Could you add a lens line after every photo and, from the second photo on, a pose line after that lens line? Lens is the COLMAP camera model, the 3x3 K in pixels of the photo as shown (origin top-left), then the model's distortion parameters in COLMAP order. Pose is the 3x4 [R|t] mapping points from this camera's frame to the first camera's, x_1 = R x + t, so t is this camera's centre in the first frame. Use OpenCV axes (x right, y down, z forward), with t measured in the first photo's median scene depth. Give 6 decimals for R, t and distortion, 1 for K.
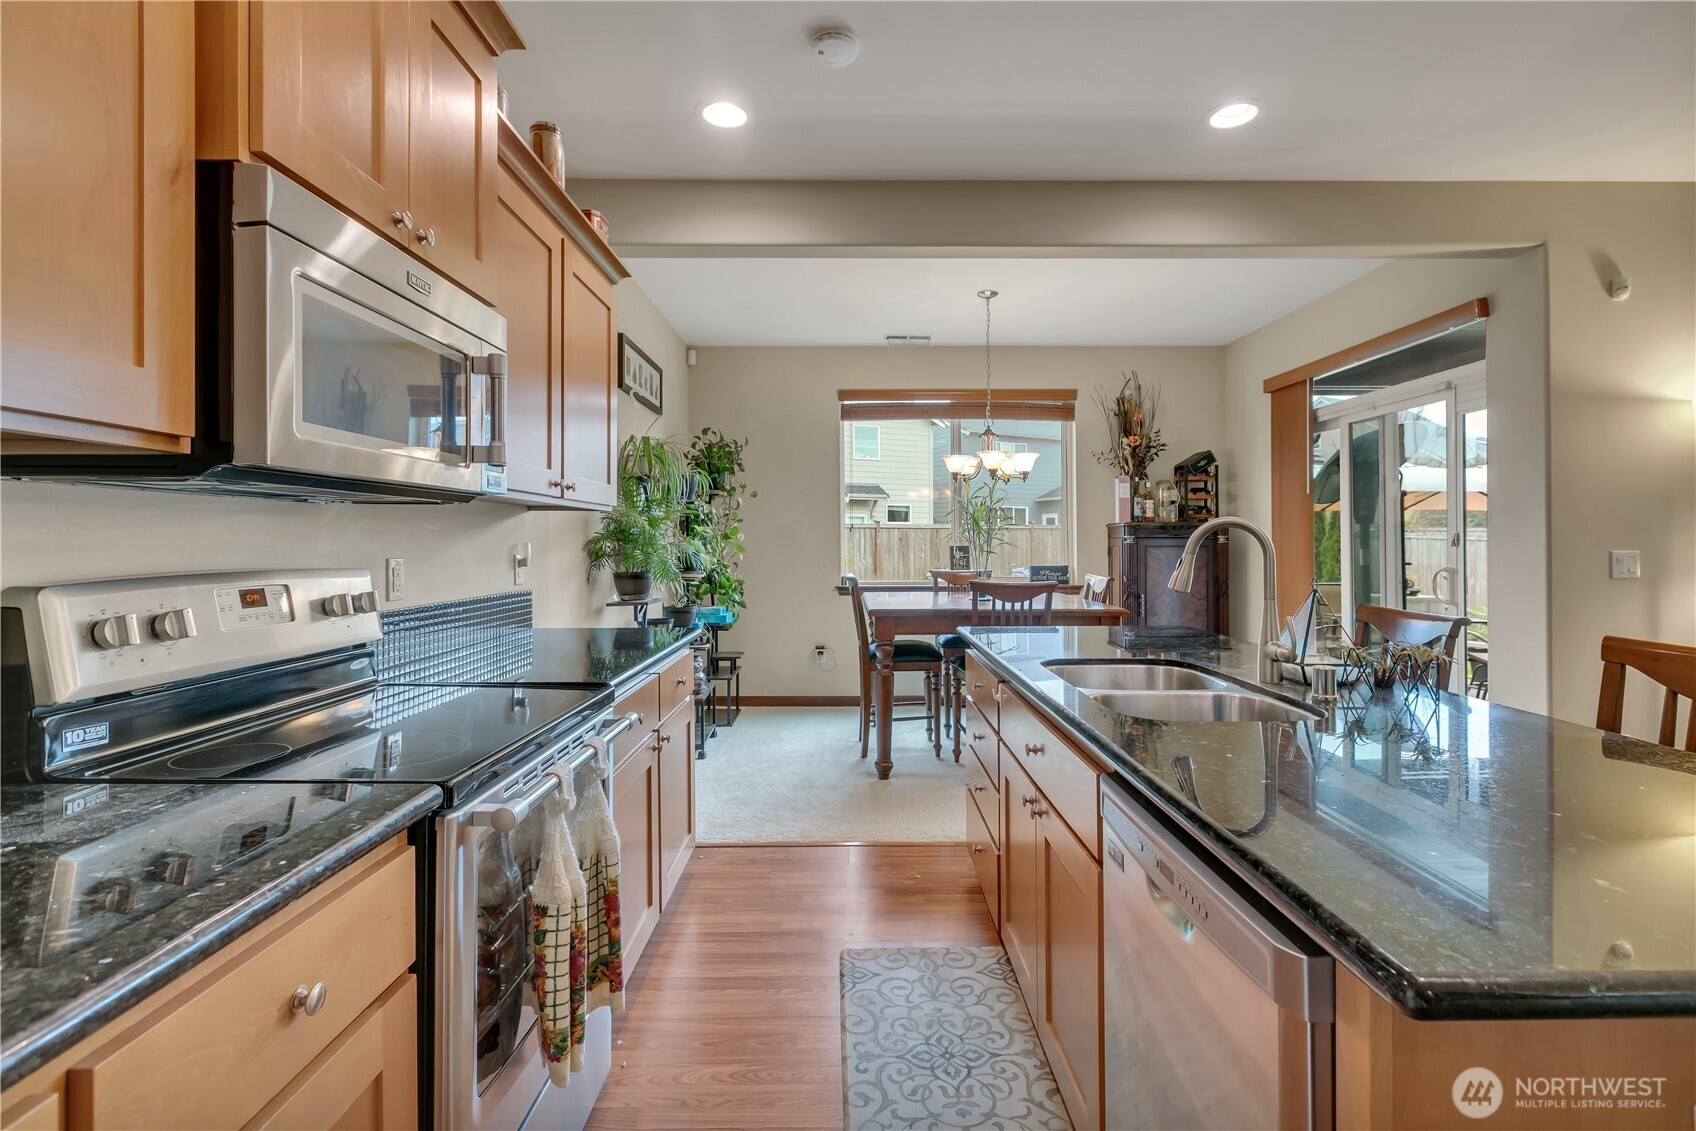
lens RADIAL K [[789.7, 0, 853.0], [0, 789.7, 545.2], [0, 0, 1]] dist [-0.004297, -0.000602]
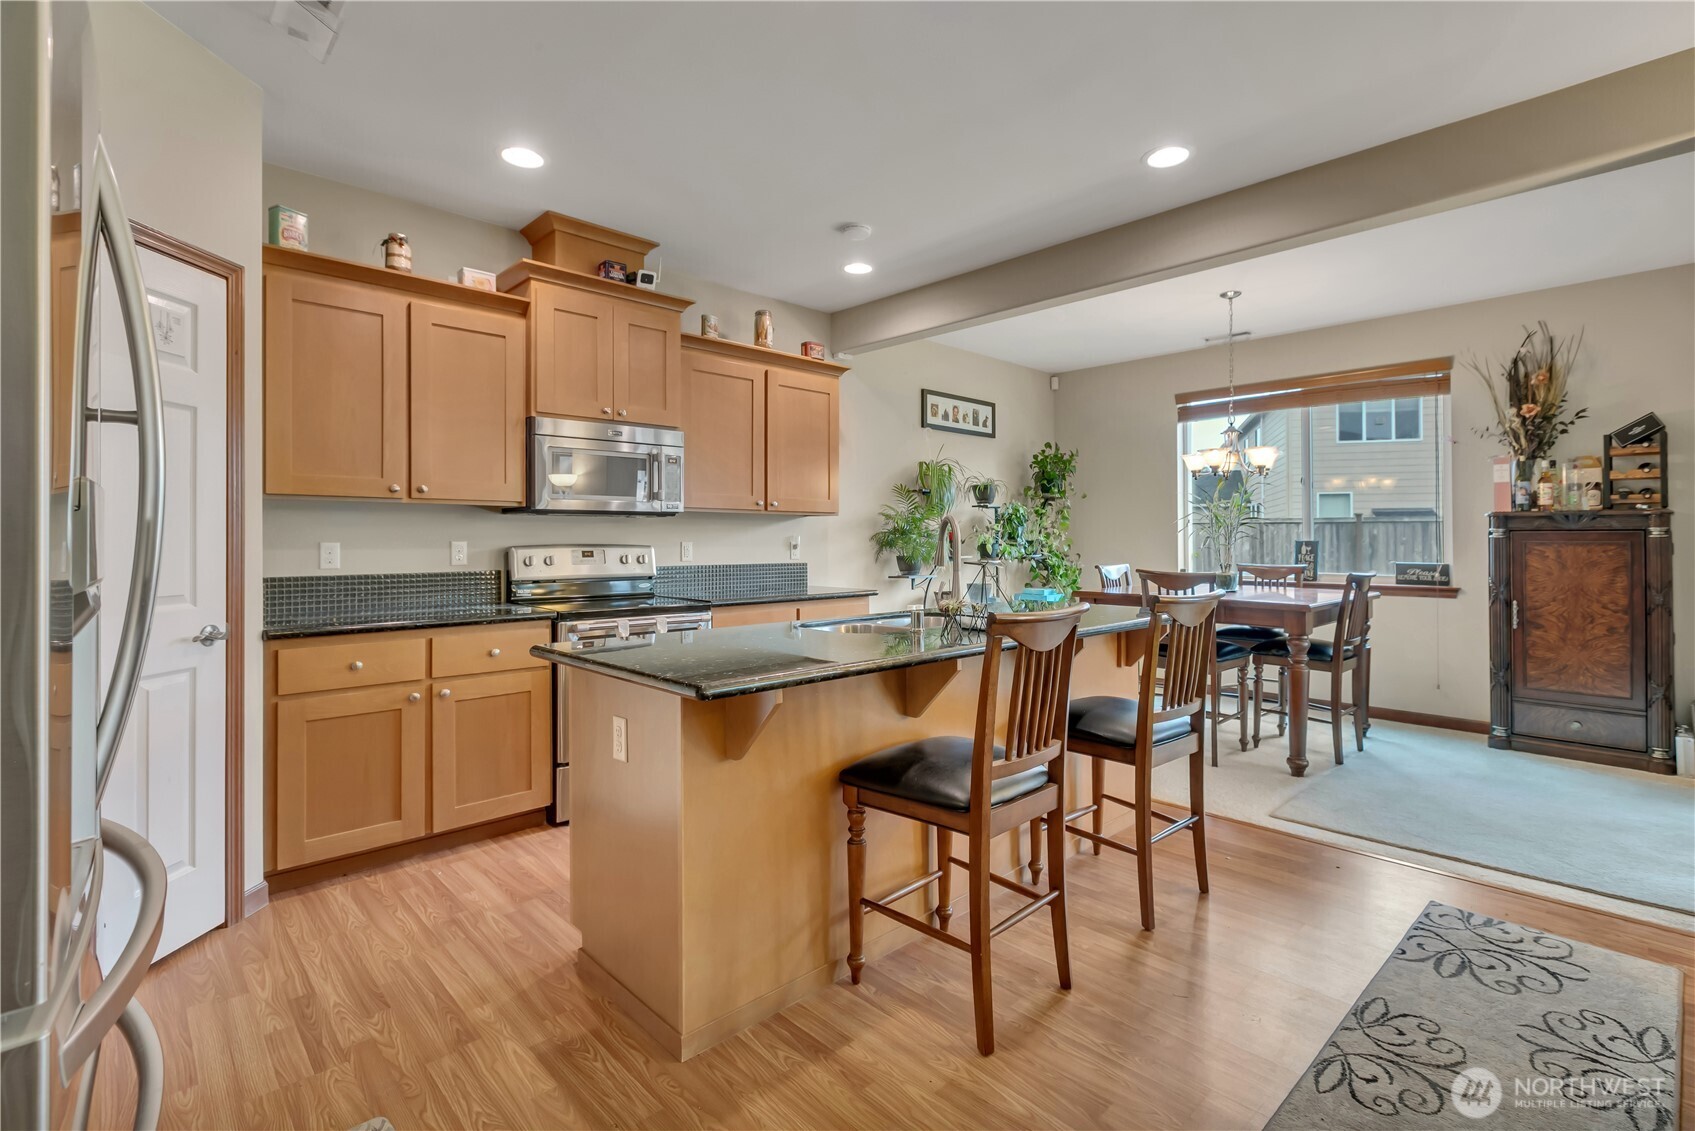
lens RADIAL K [[780.6, 0, 854.5], [0, 780.6, 536.6], [0, 0, 1]] dist [0.001584, 0.000334]
pose [[0.686570, 0.001640, -0.727062, 0.470057], [-0.005377, 0.999982, -0.002822, 0.002161], [0.727044, 0.005846, 0.686566, -0.044285]]
